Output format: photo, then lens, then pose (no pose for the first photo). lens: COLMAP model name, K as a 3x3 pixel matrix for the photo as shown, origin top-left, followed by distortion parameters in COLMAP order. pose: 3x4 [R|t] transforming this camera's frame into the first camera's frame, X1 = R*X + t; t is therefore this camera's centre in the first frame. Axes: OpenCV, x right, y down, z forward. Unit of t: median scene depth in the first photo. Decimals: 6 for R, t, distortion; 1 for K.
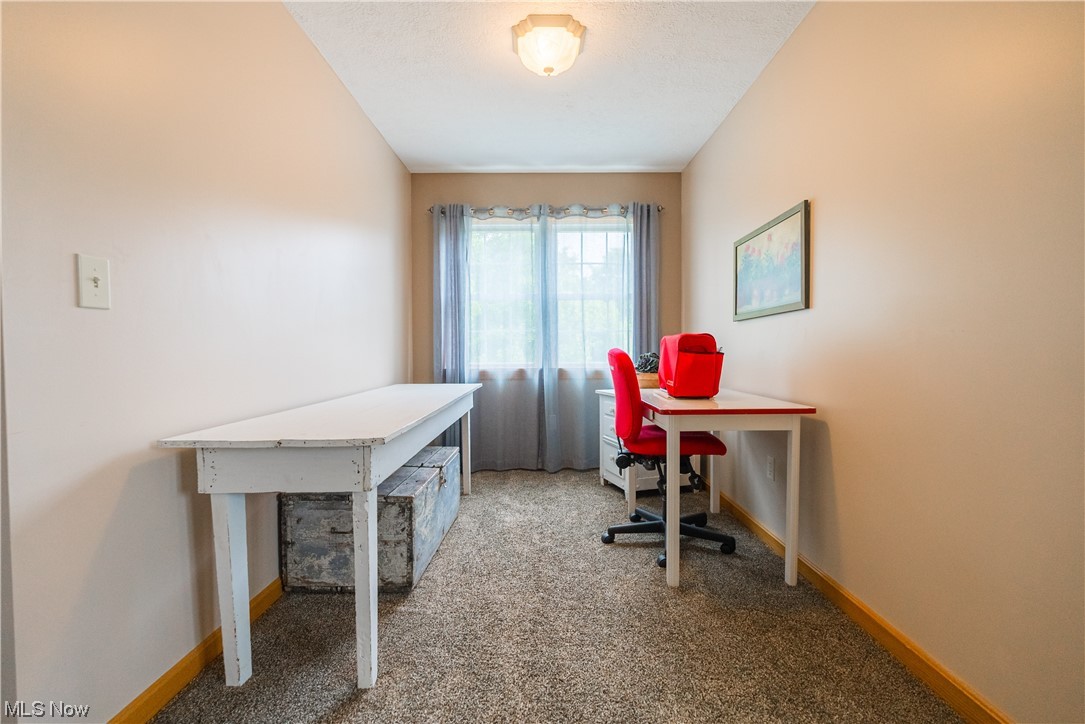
lens RADIAL K [[481.2, 0, 543.7], [0, 481.2, 362.5], [0, 0, 1]] dist [-0.002956, -0.000094]
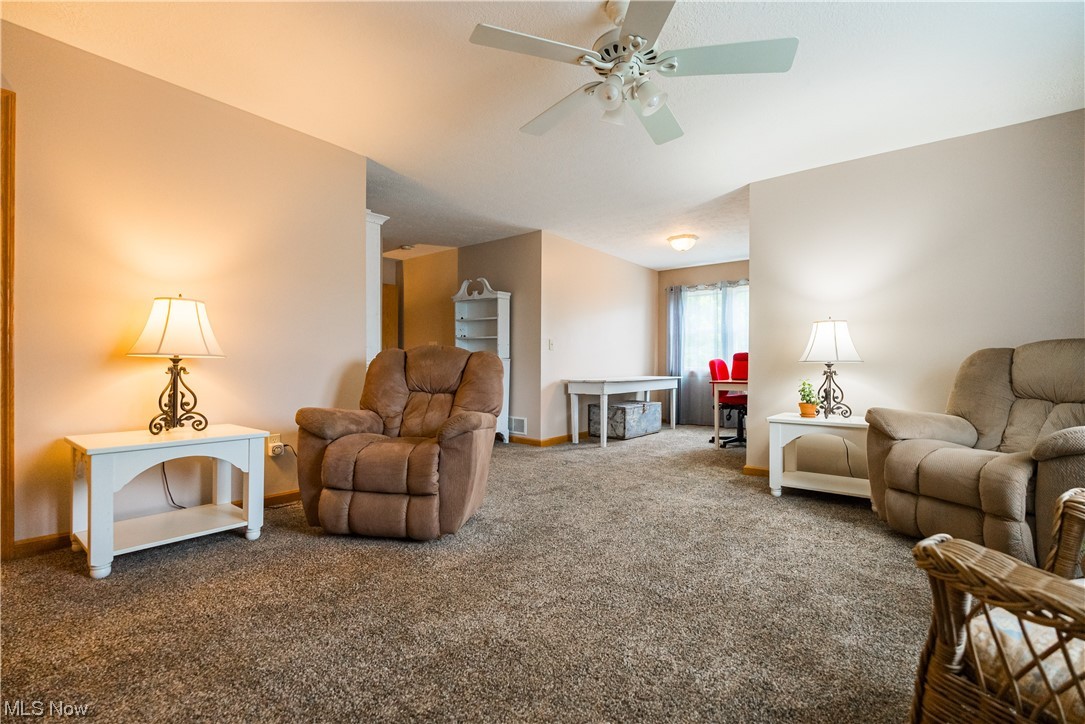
lens RADIAL K [[481.2, 0, 544.2], [0, 481.2, 362.0], [0, 0, 1]] dist [-0.002956, -0.000094]
pose [[0.782811, 0.005602, -0.622234, 1.203831], [-0.023325, 0.999521, -0.020345, 0.065383], [0.621822, 0.030440, 0.782567, -1.689928]]
